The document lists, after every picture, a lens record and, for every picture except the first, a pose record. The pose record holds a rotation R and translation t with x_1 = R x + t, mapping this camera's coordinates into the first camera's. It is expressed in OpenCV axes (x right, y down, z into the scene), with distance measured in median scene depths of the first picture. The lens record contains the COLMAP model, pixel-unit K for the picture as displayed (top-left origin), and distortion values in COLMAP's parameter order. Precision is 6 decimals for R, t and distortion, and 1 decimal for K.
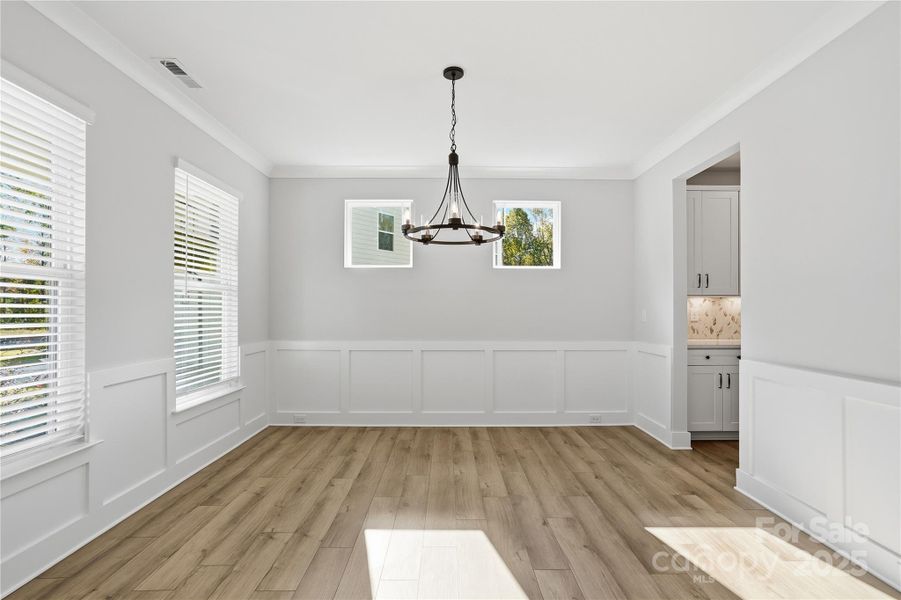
lens RADIAL K [[422.2, 0, 455.1], [0, 422.2, 305.5], [0, 0, 1]] dist [-0.064137, 0.026102]
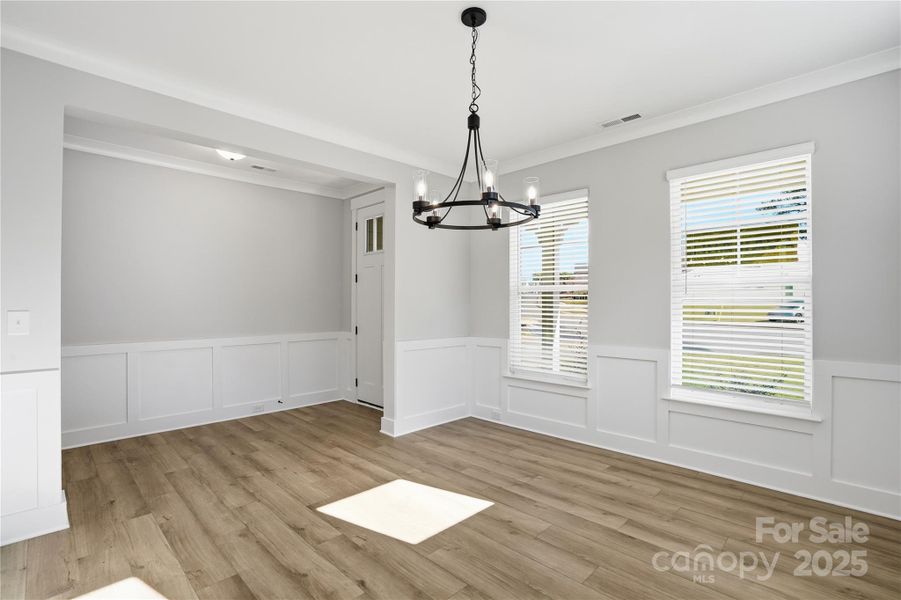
lens RADIAL K [[422.2, 0, 455.1], [0, 422.2, 305.5], [0, 0, 1]] dist [-0.064137, 0.026102]
pose [[-0.716524, 0.007605, -0.697521, 0.606395], [0.009046, 0.999958, 0.001611, -0.005024], [0.697504, -0.005156, -0.716563, 1.616923]]
